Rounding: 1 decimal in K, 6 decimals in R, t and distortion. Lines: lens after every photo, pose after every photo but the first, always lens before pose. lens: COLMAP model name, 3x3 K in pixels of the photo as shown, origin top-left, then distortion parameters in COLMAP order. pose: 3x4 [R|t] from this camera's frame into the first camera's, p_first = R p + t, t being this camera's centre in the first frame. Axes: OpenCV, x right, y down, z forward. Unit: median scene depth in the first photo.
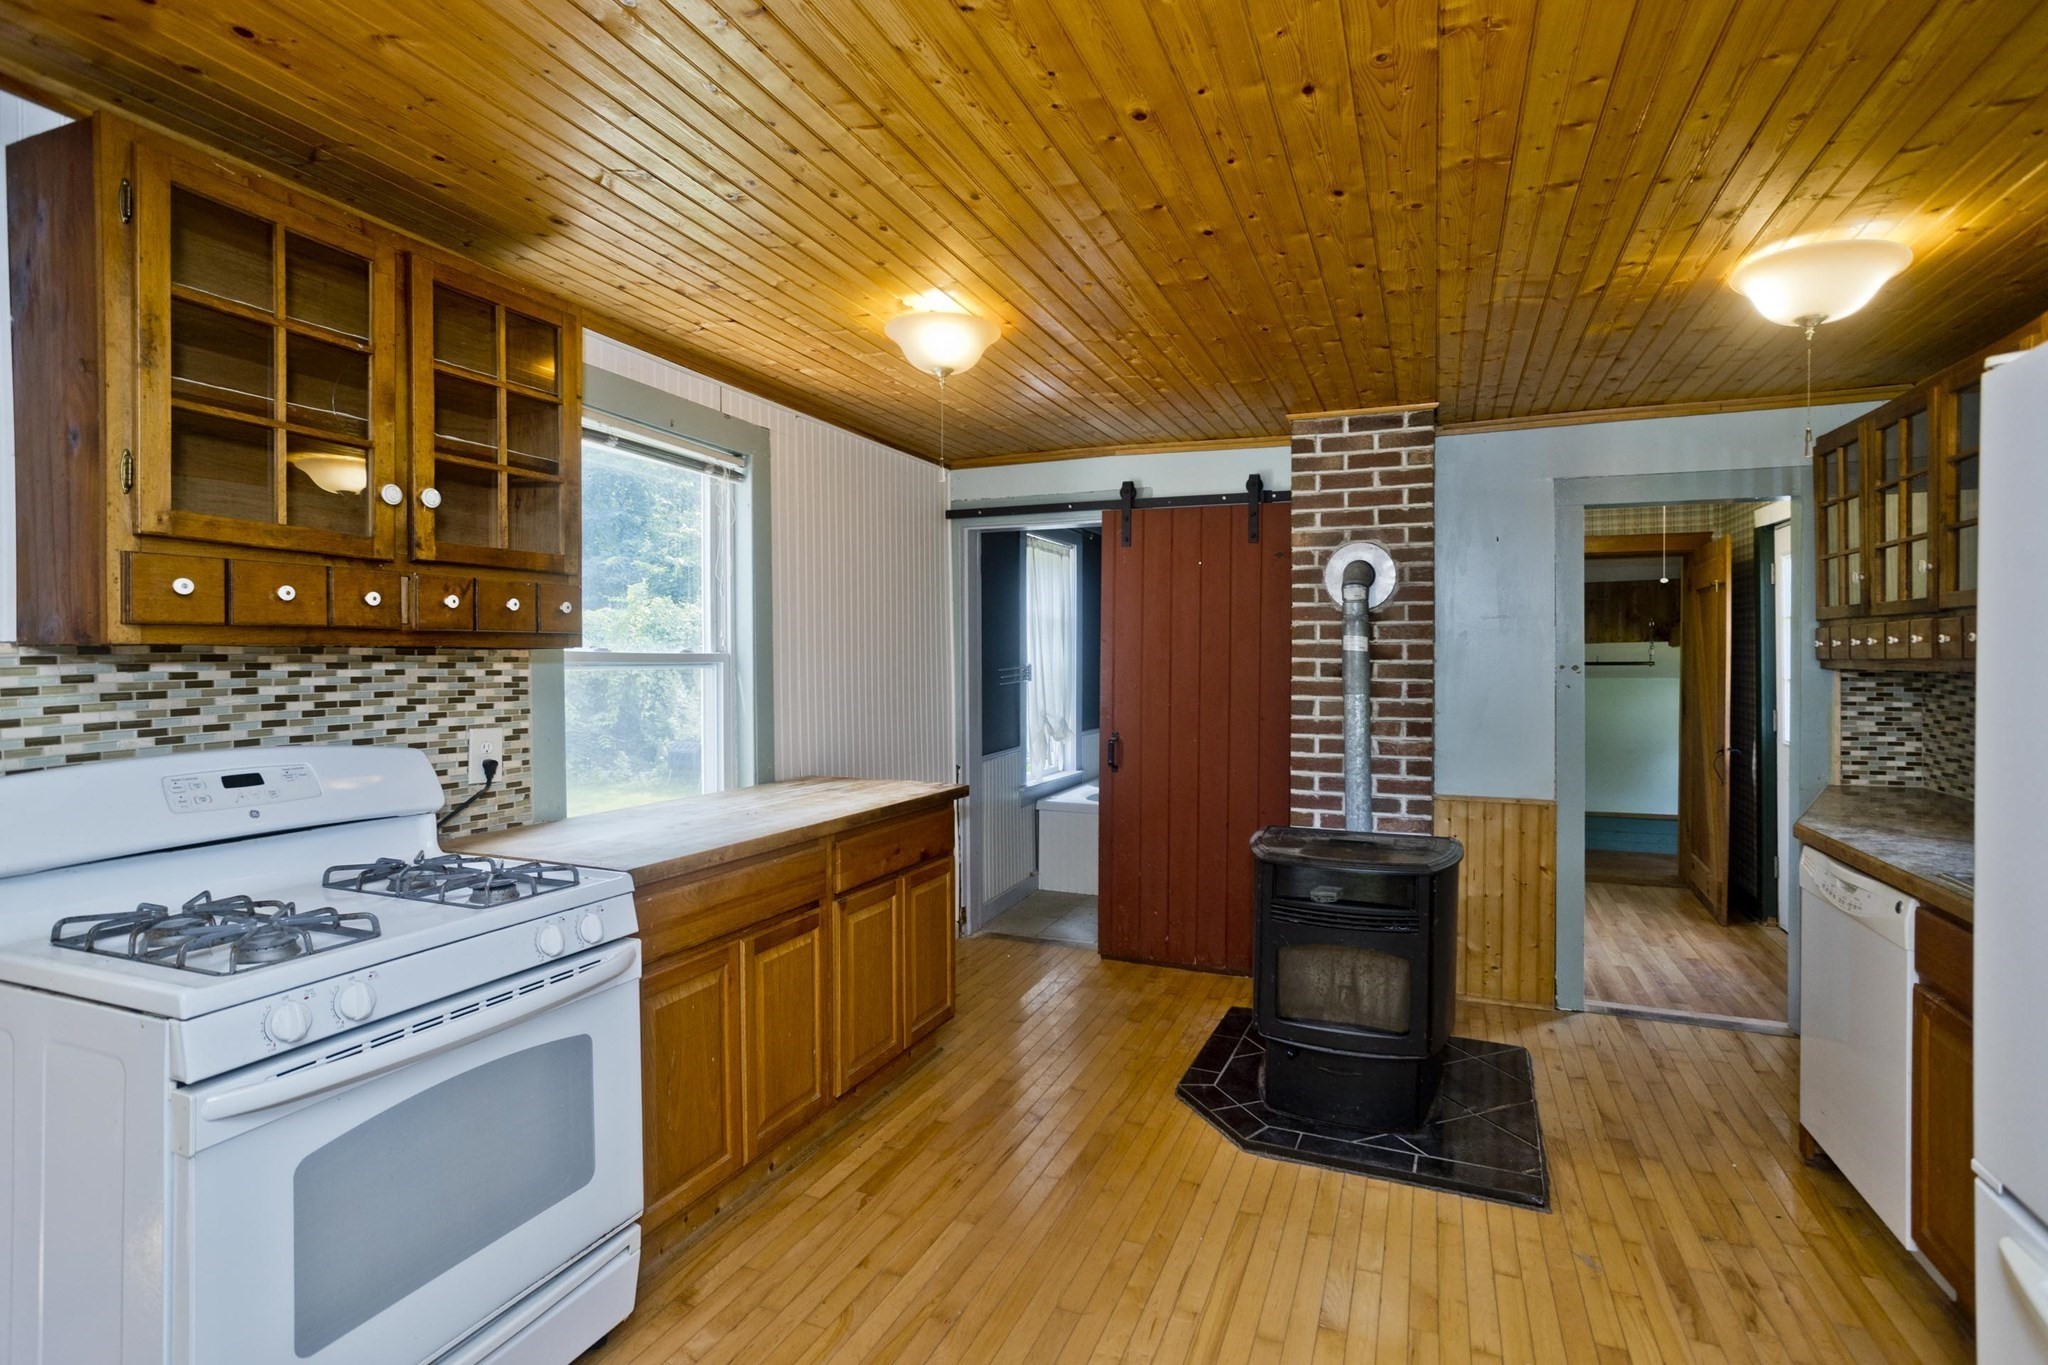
lens RADIAL K [[981.9, 0, 1032.1], [0, 981.9, 666.6], [0, 0, 1]] dist [-0.067889, 0.038218]
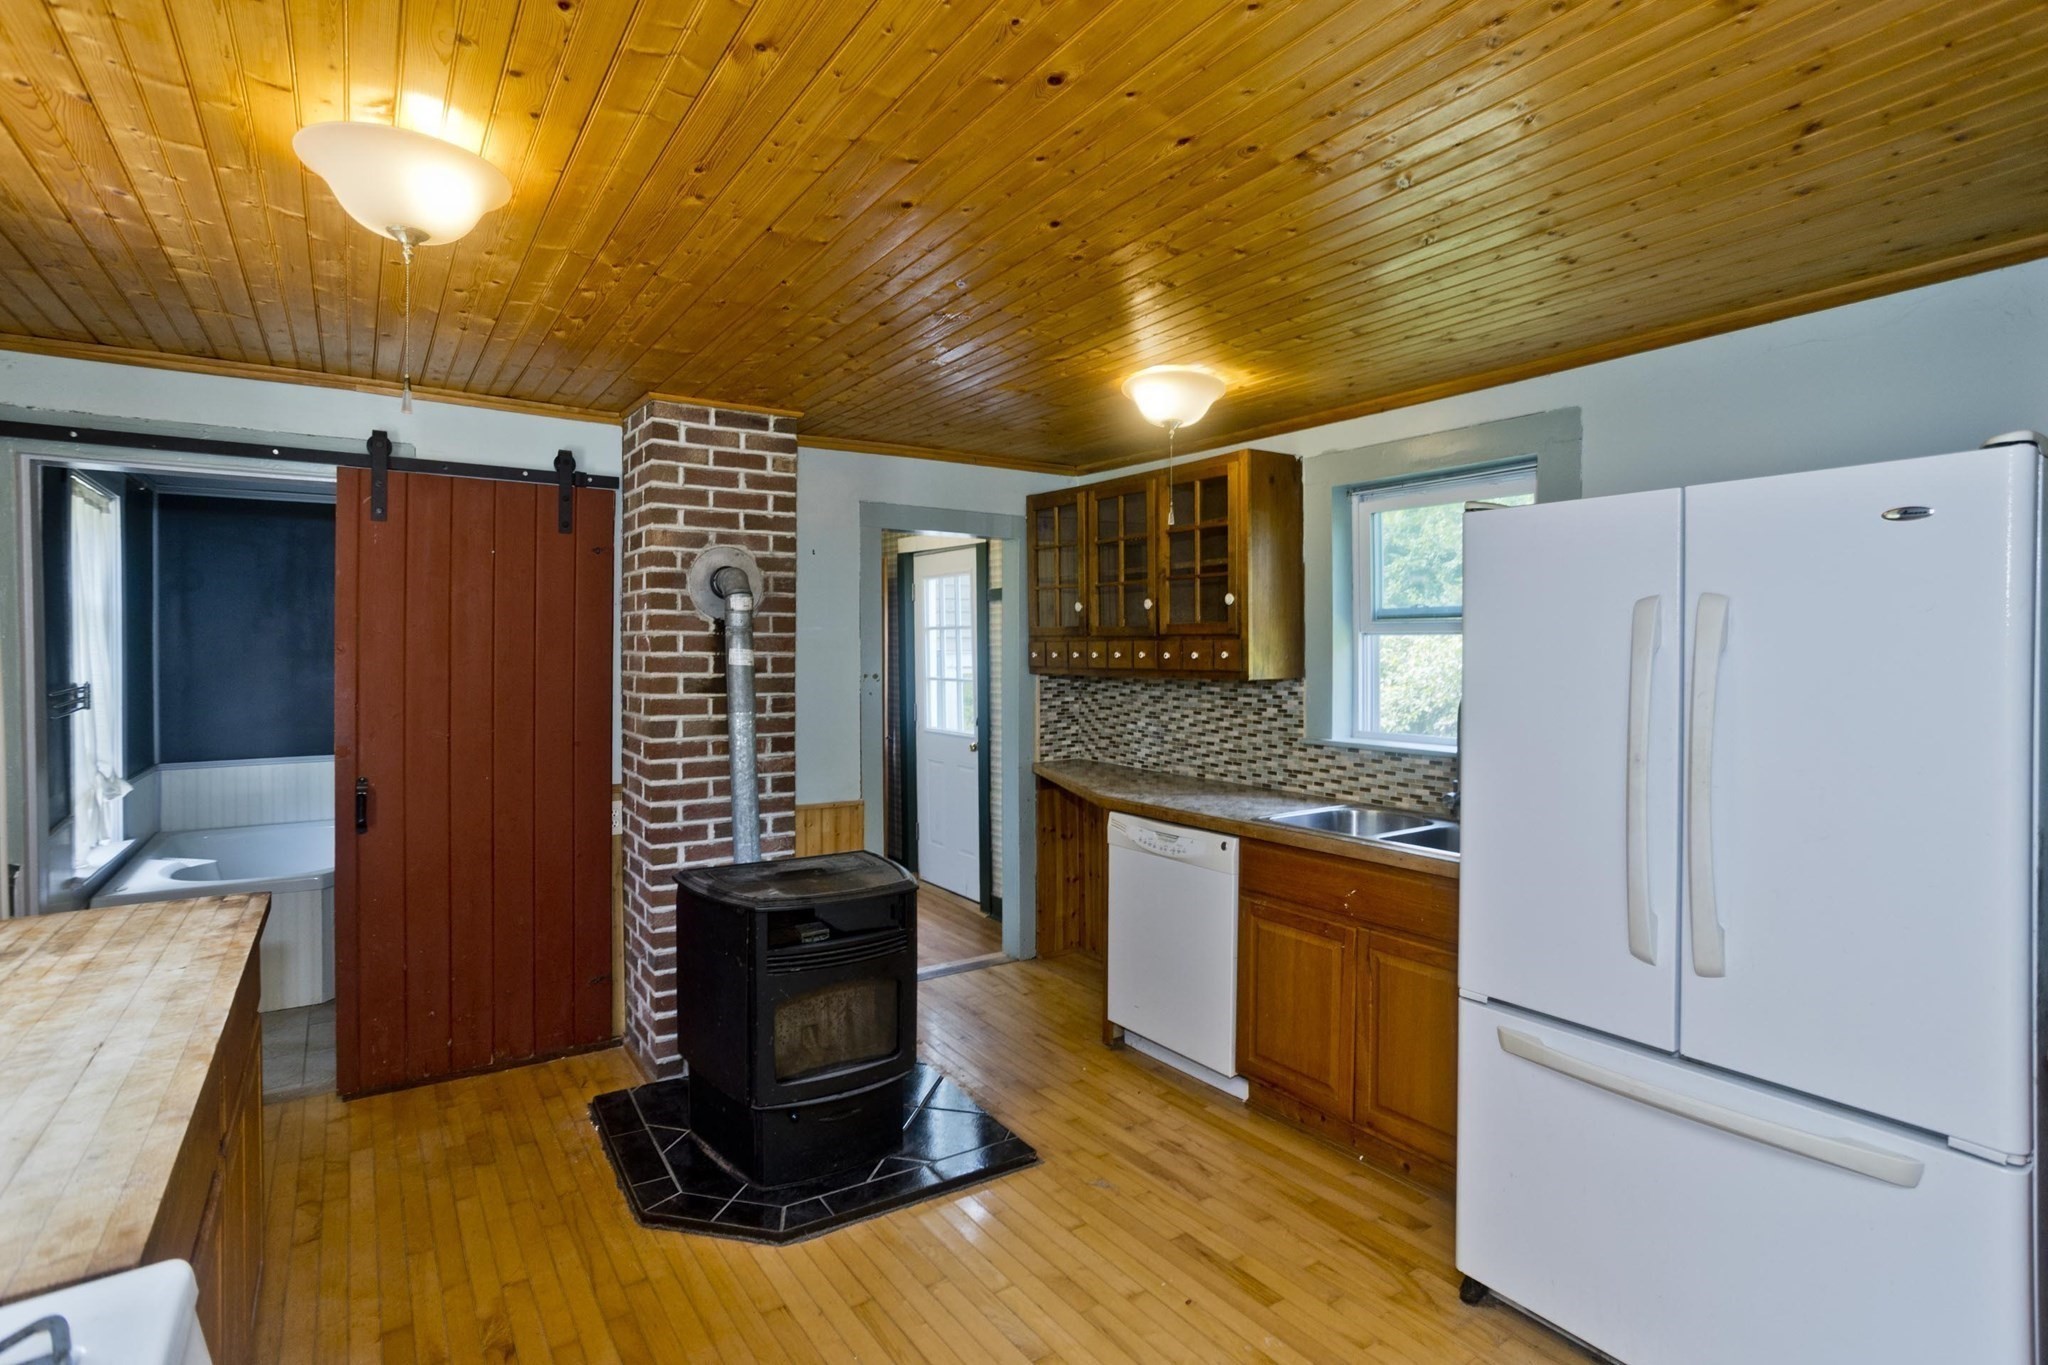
lens RADIAL K [[1007.5, 0, 1008.8], [0, 1007.5, 660.0], [0, 0, 1]] dist [-0.058902, 0.040134]
pose [[0.549901, -0.010394, 0.835165, -0.323919], [0.008804, 0.999939, 0.006648, -0.025153], [-0.835184, 0.003698, 0.549959, 0.263538]]
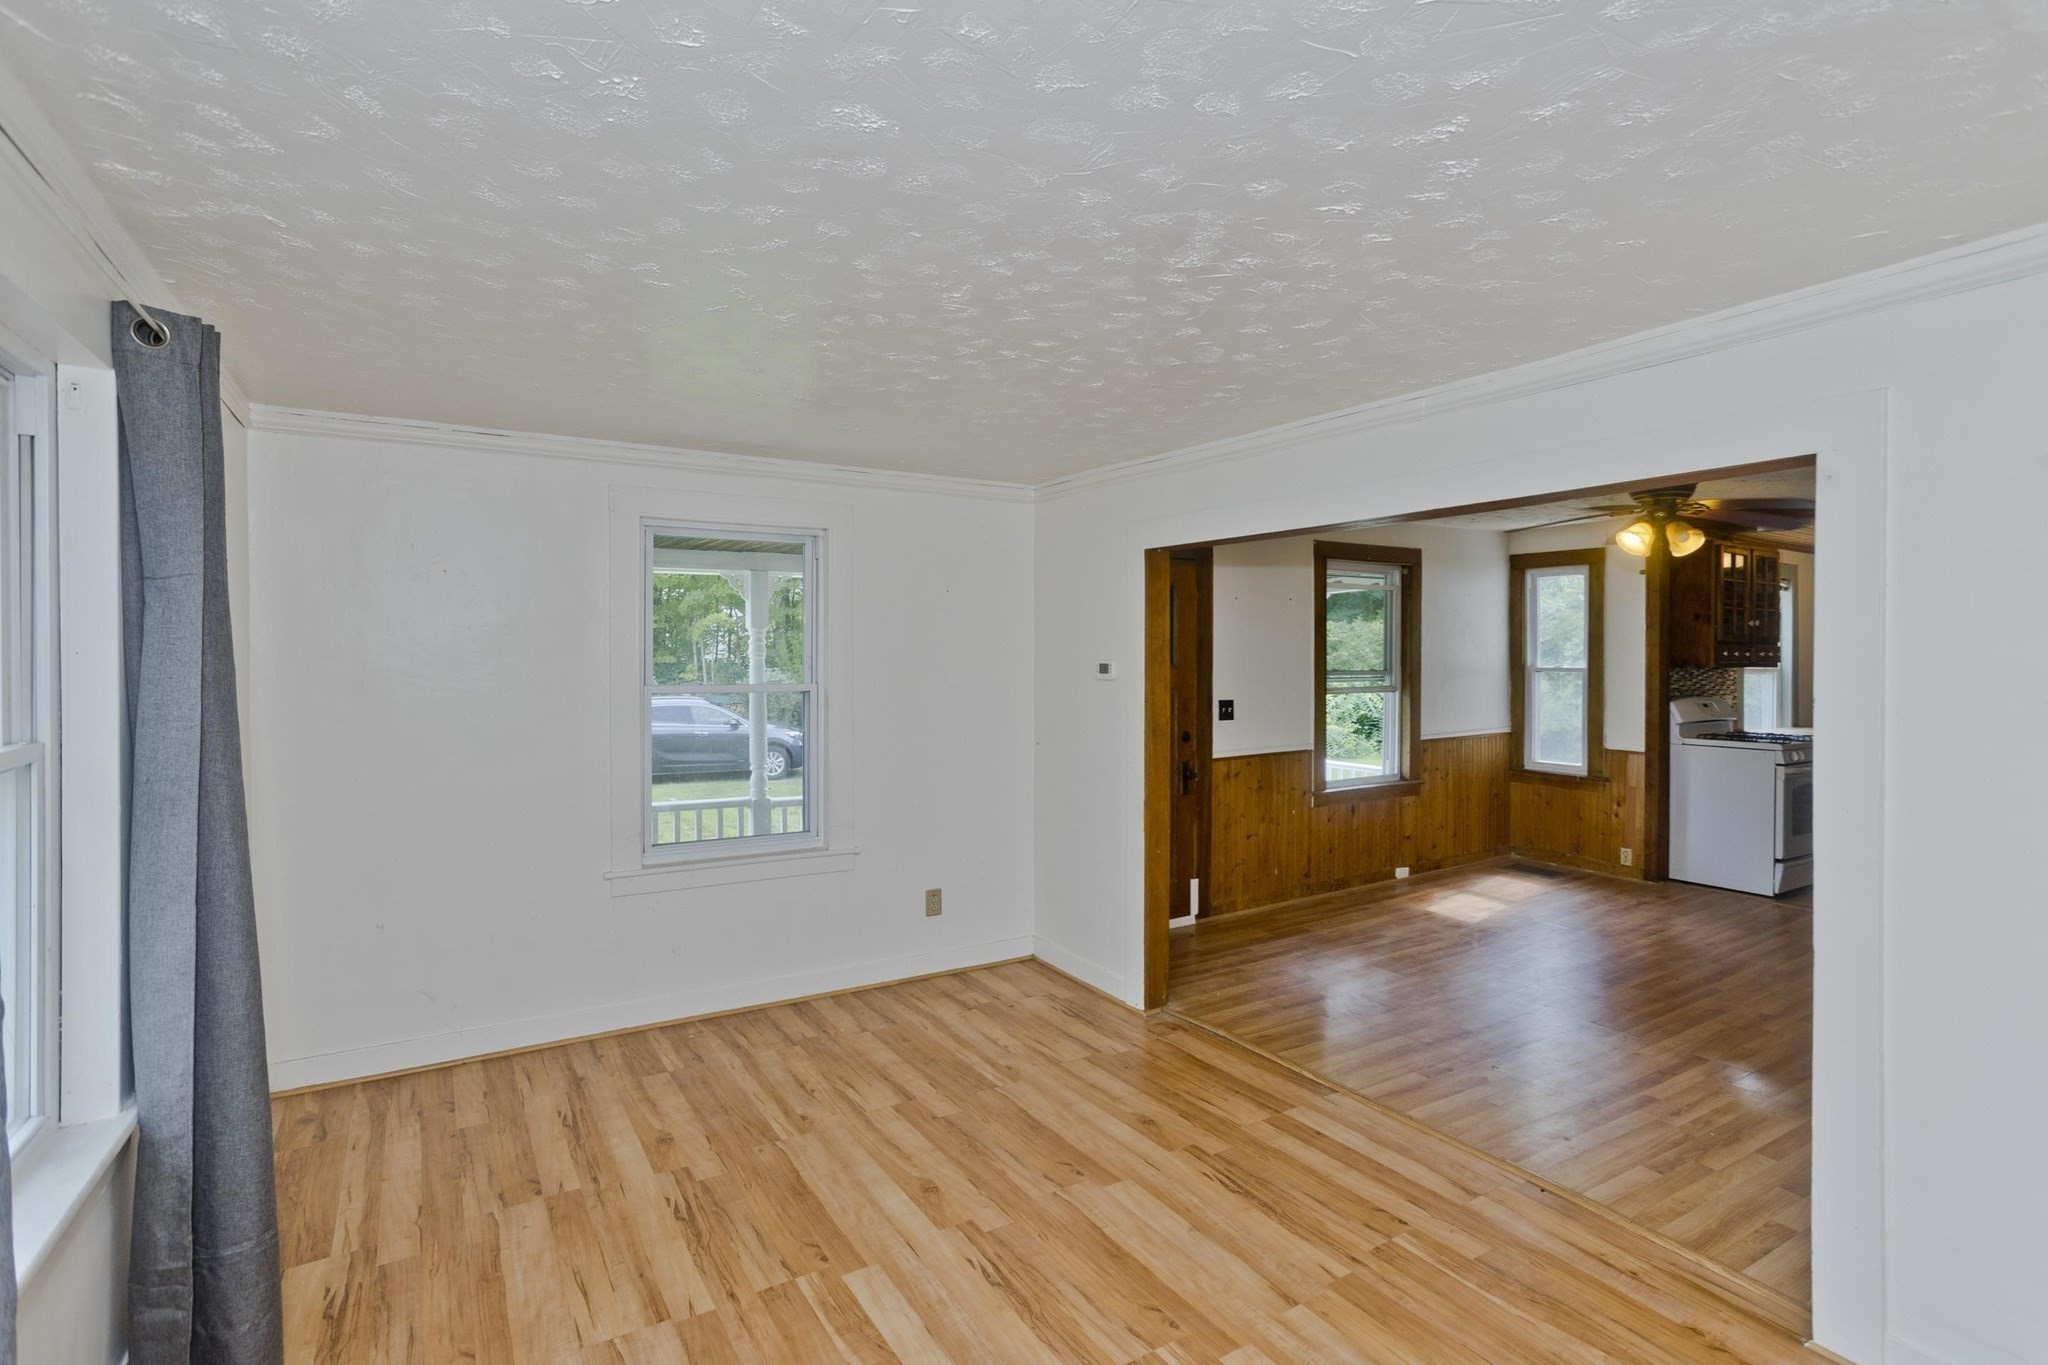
lens RADIAL K [[1007.5, 0, 1008.8], [0, 1007.5, 660.0], [0, 0, 1]] dist [-0.058902, 0.040134]
pose [[0.803717, 0.007466, -0.594964, -0.371487], [-0.011158, 0.999935, -0.002525, -0.006921], [0.594907, 0.008668, 0.803748, -1.815407]]
